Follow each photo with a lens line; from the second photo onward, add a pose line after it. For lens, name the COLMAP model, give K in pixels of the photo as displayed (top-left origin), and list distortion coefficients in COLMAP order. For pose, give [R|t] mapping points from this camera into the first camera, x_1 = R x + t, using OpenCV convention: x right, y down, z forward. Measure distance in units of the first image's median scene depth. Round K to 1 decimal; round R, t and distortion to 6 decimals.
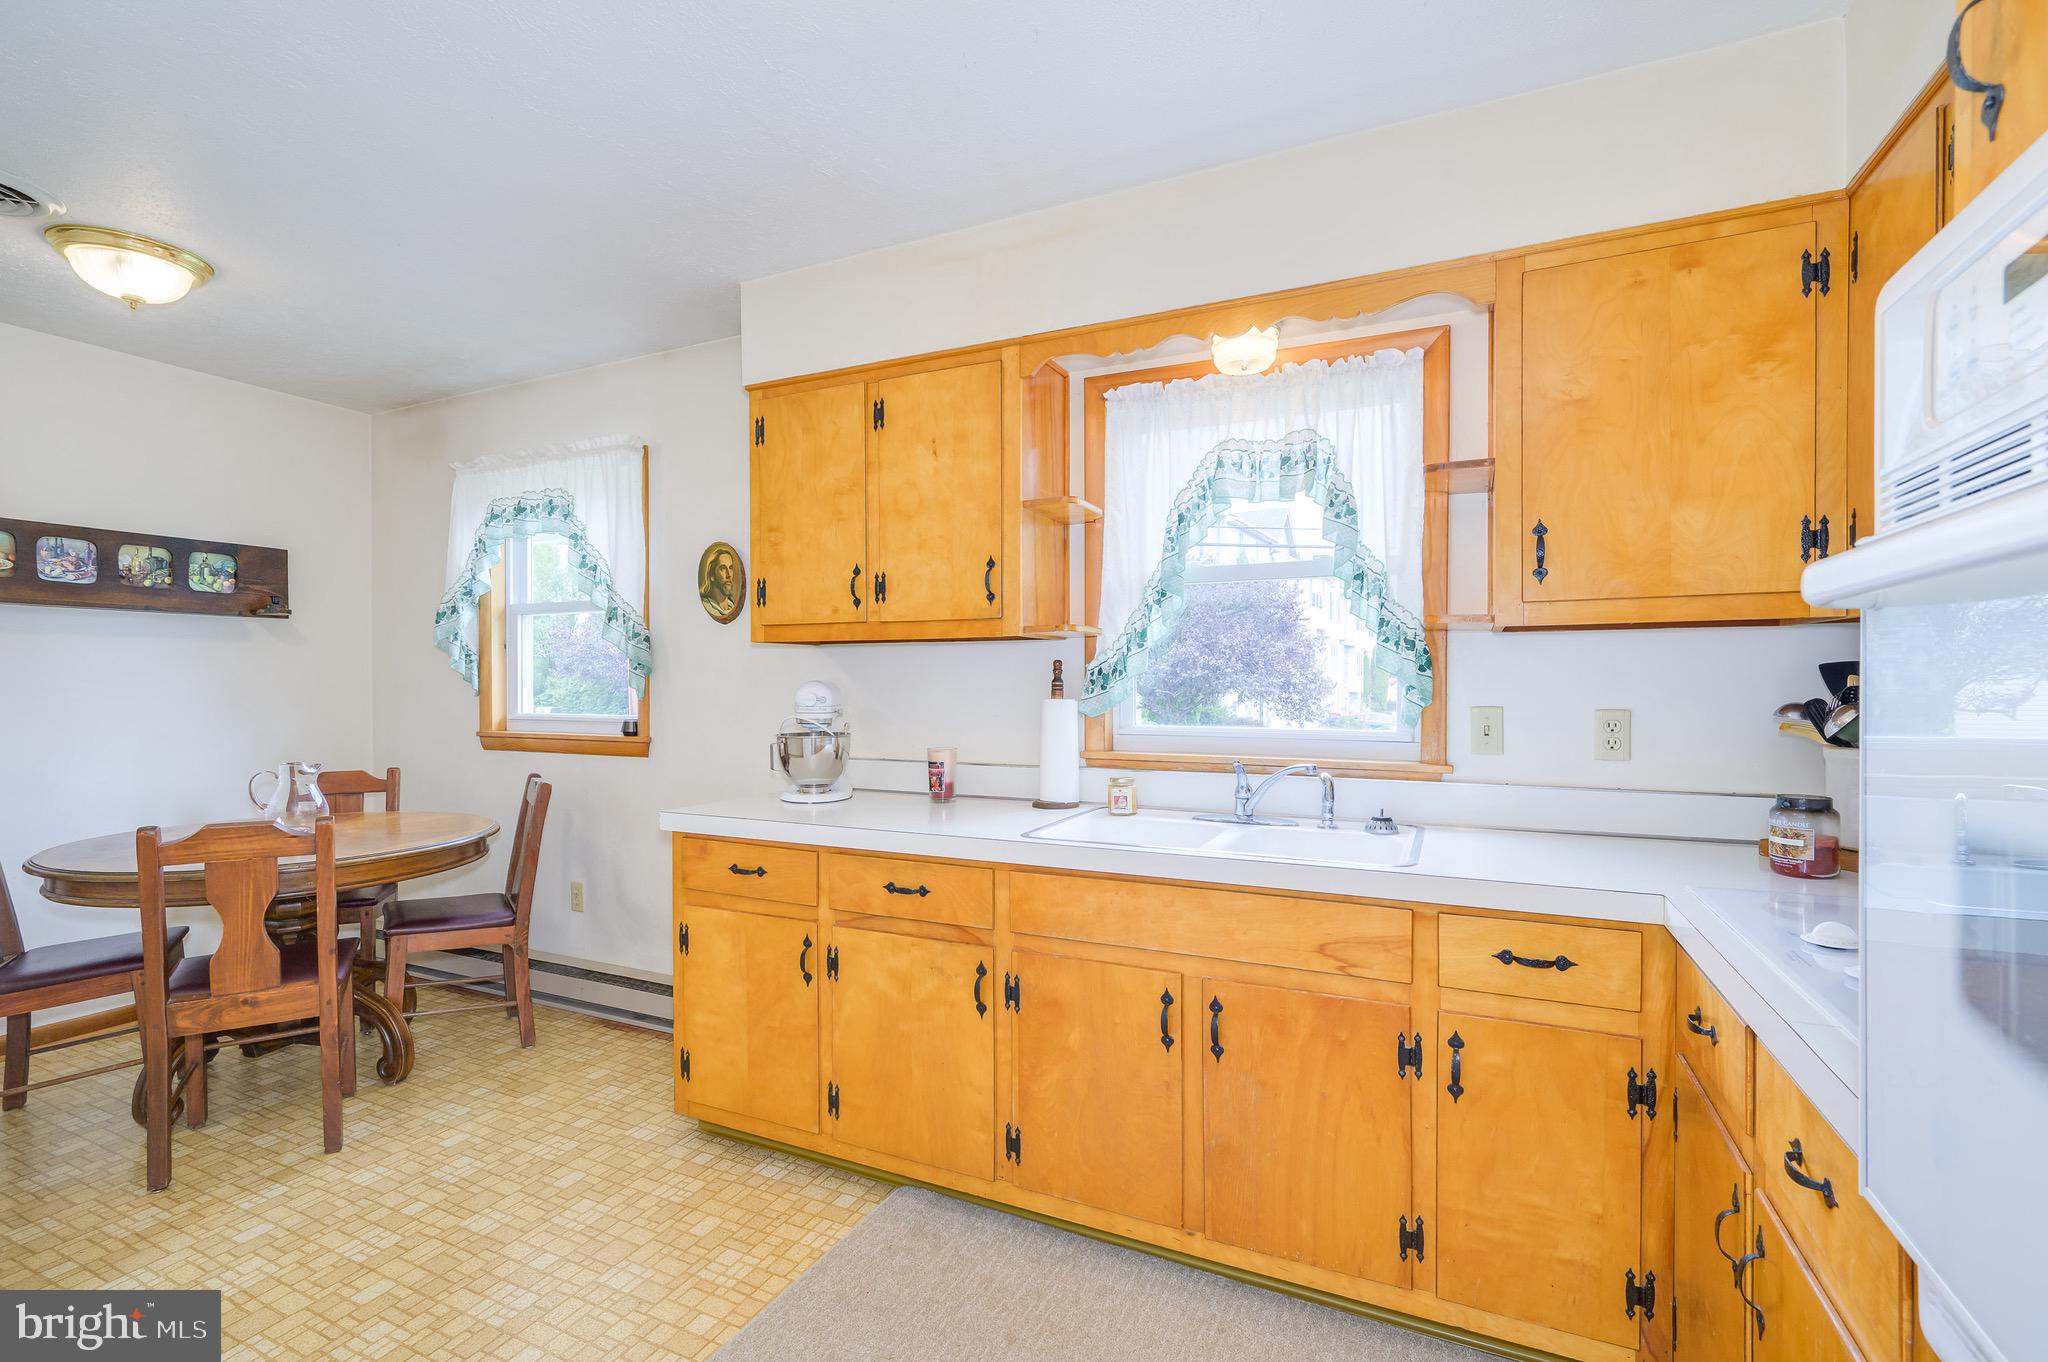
lens RADIAL K [[925.4, 0, 1032.5], [0, 925.4, 691.0], [0, 0, 1]] dist [0.001855, 0.000303]
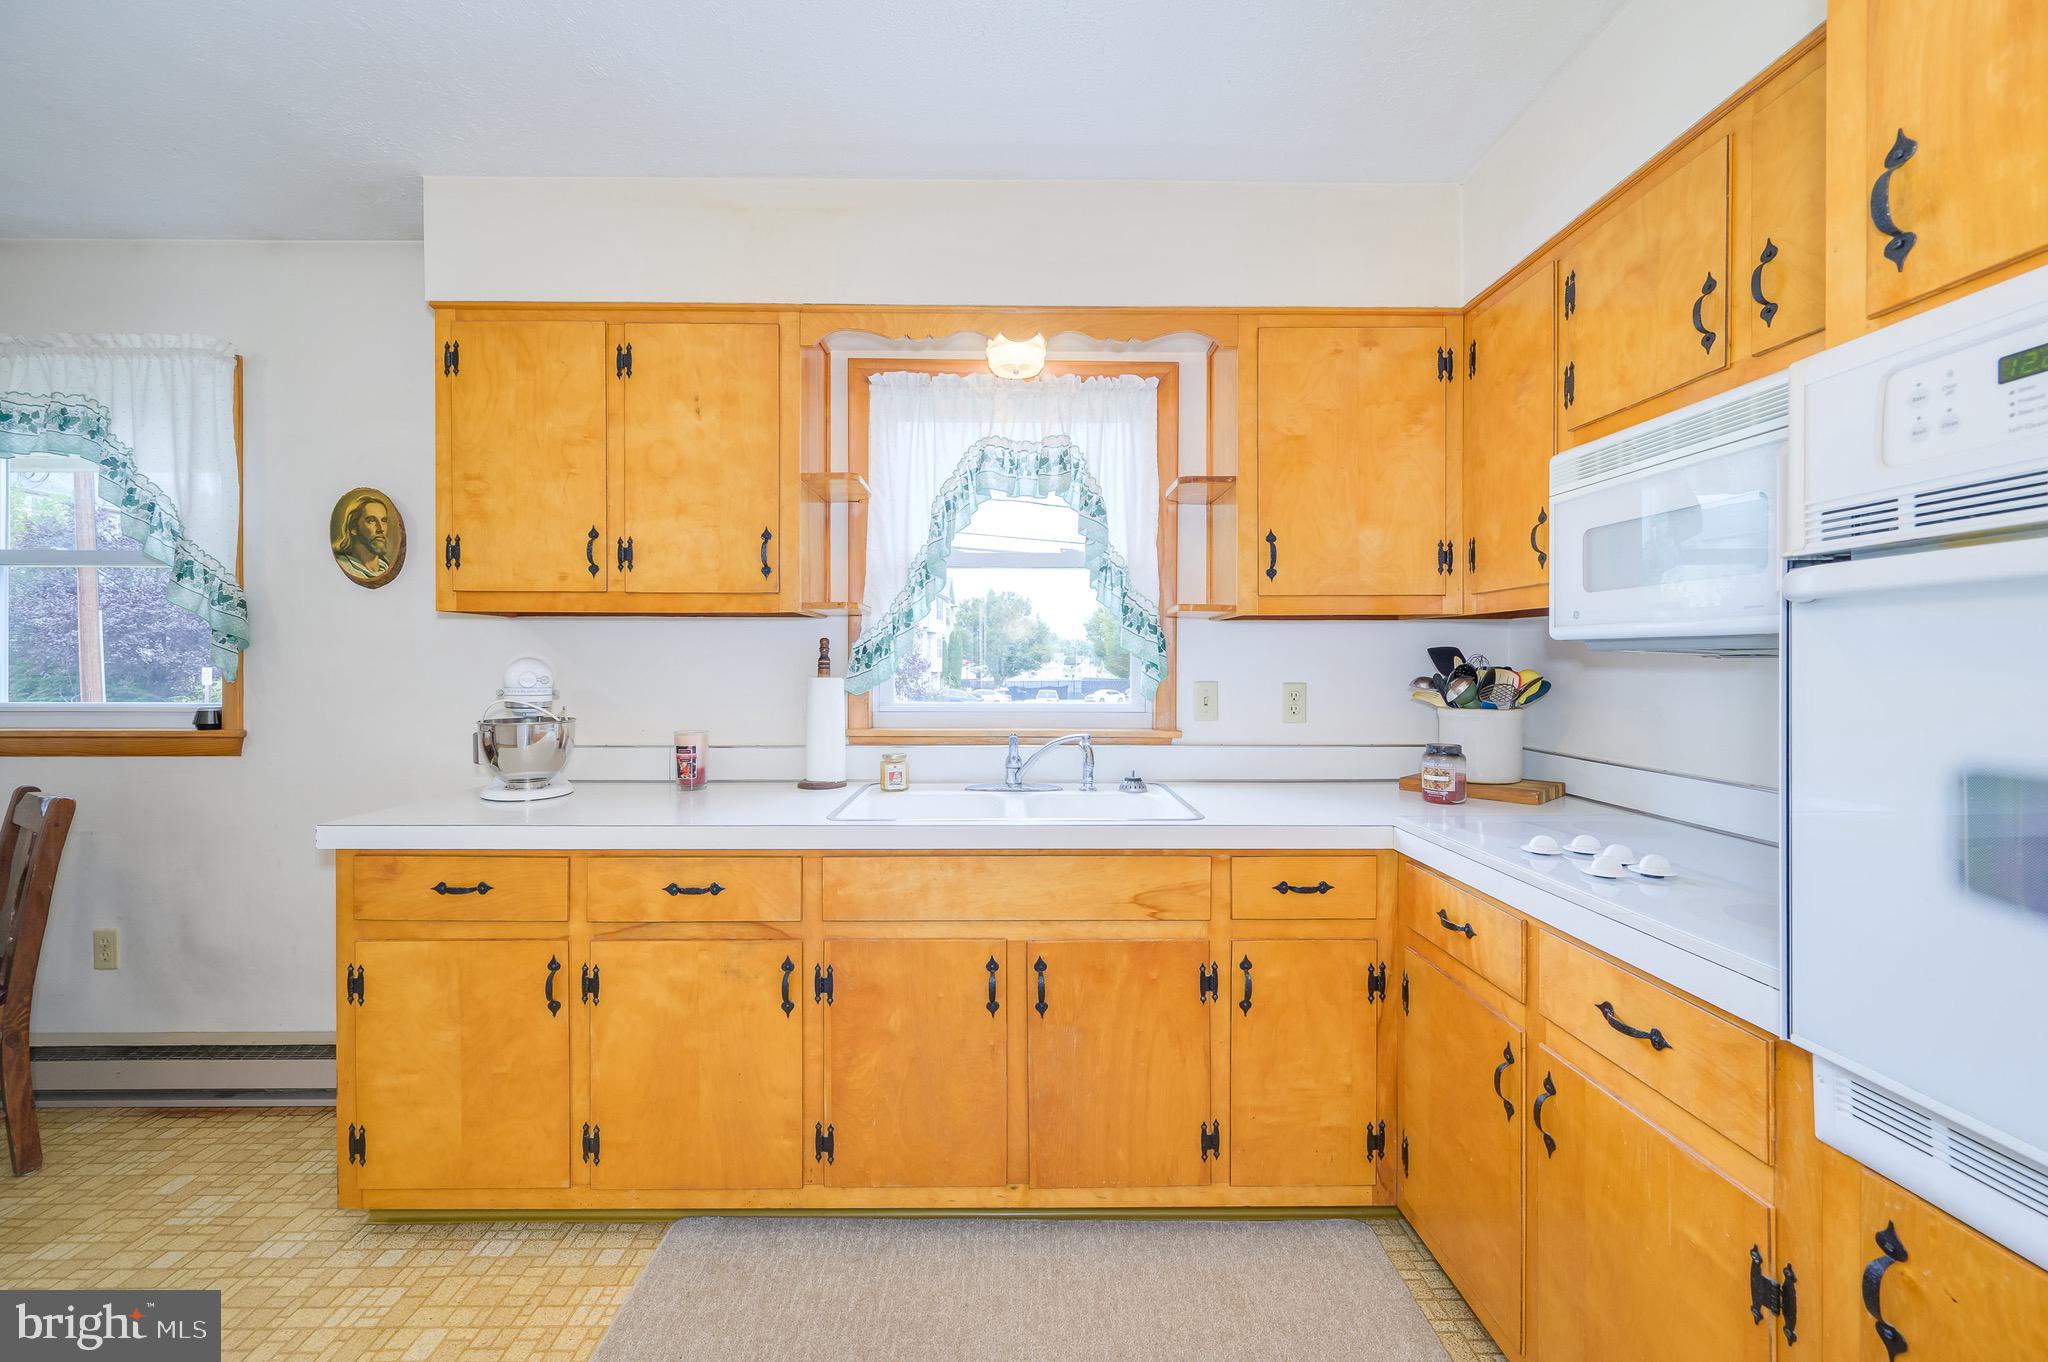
lens RADIAL K [[831.0, 0, 1028.5], [0, 831.0, 665.9], [0, 0, 1]] dist [0.000745, 0.000282]
pose [[0.898502, 0.000687, 0.438970, -0.172776], [0.002505, 0.999974, -0.006692, 0.002818], [-0.438963, 0.007112, 0.898477, 0.111336]]
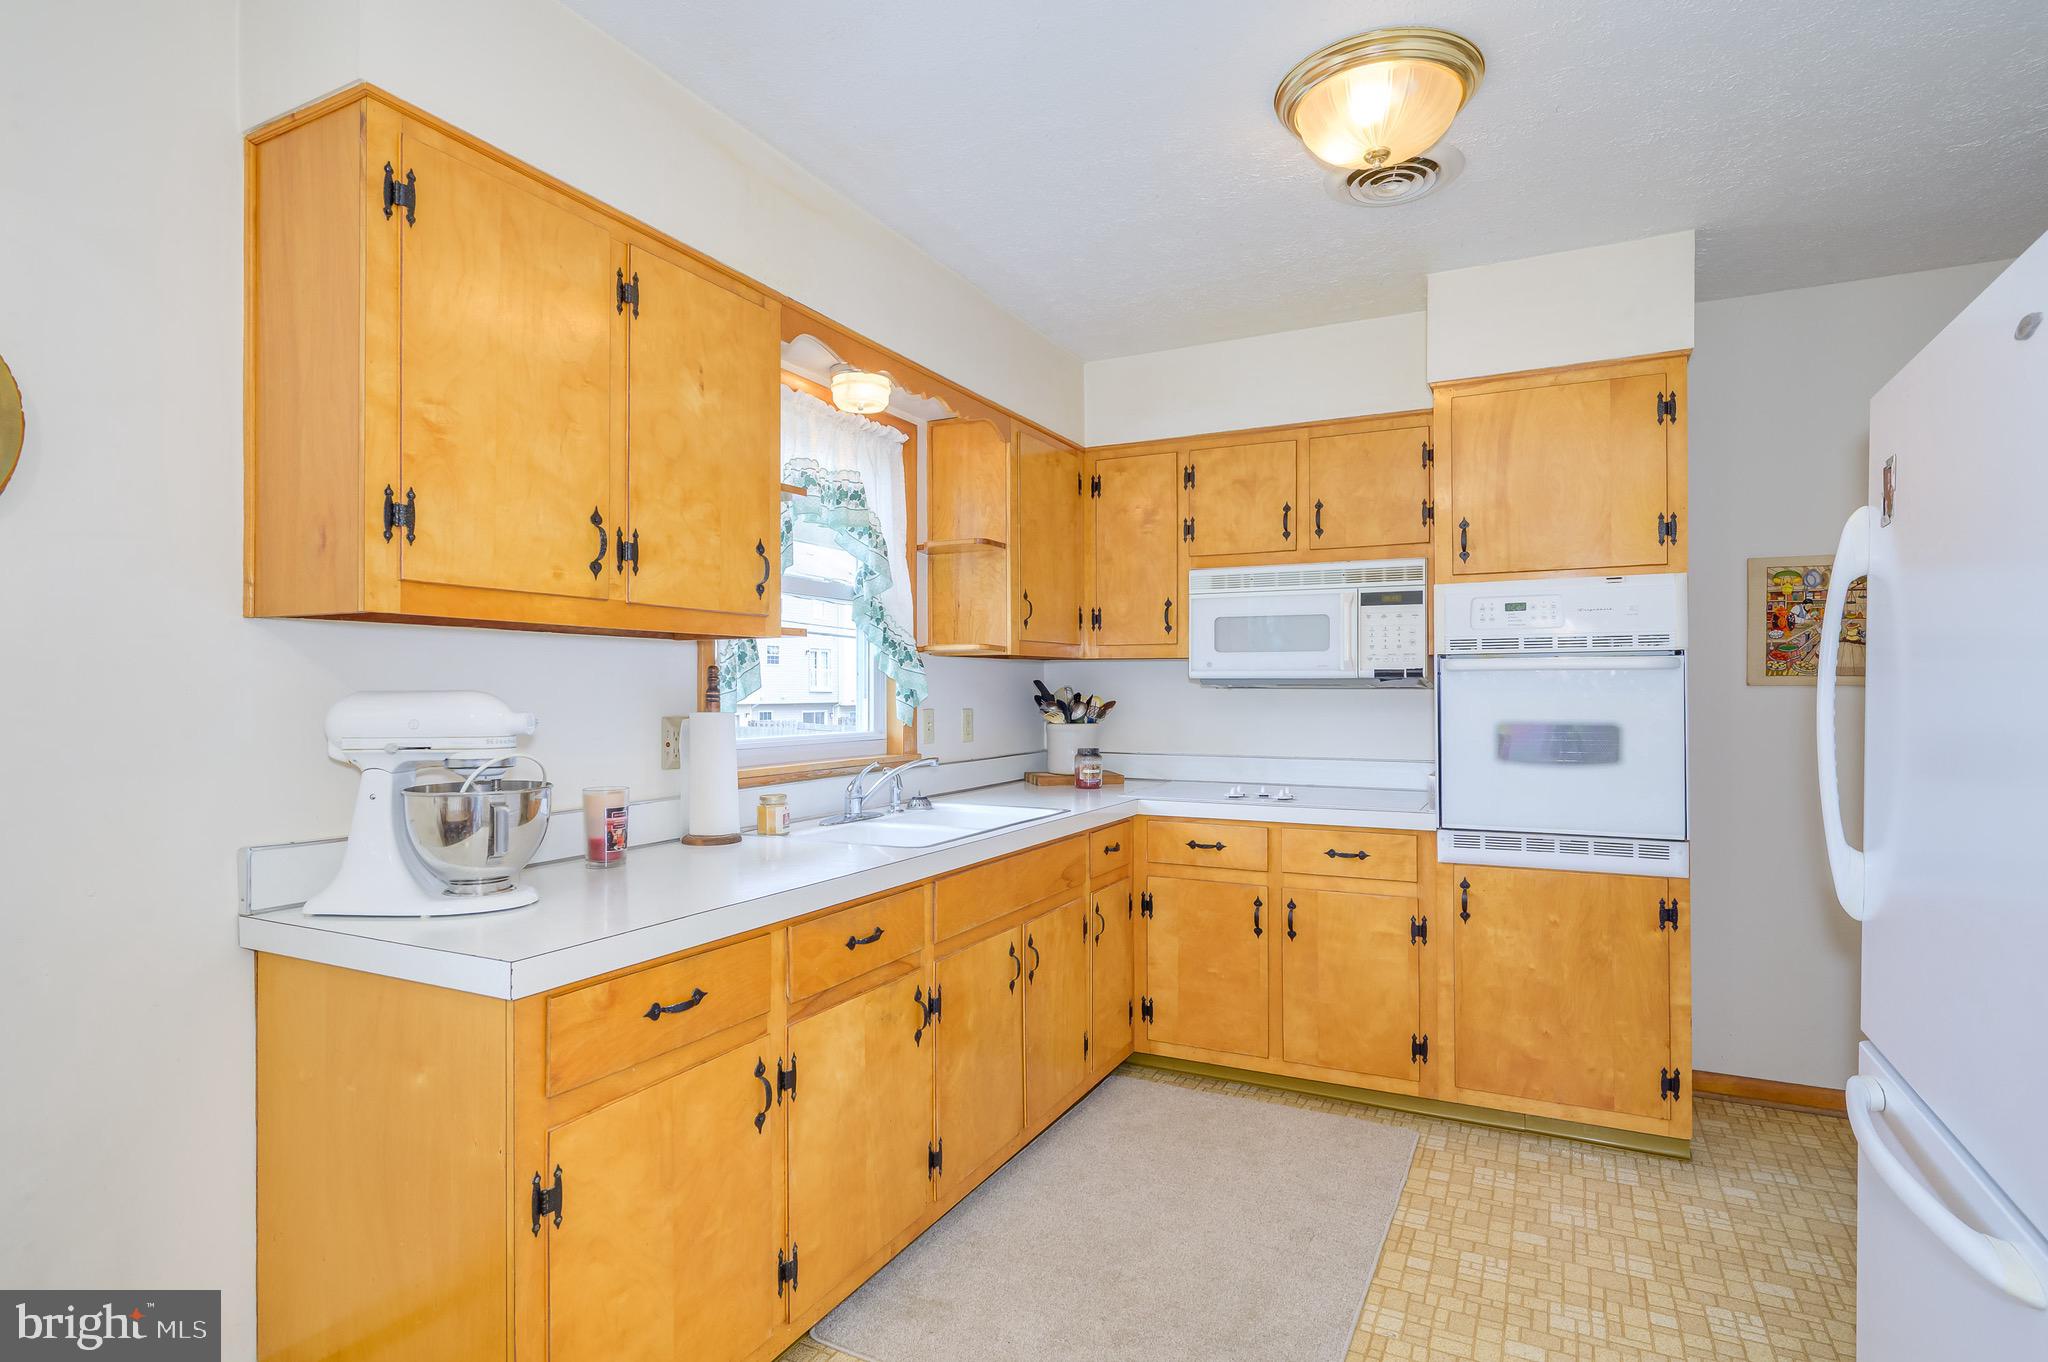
lens RADIAL K [[1036.9, 0, 1036.4], [0, 1036.9, 691.1], [0, 0, 1]] dist [-0.000165, 0.000264]
pose [[0.021437, -0.001334, 0.999769, -0.936982], [0.011909, 0.999928, 0.001079, -0.008499], [-0.999699, 0.011884, 0.021451, 0.714578]]
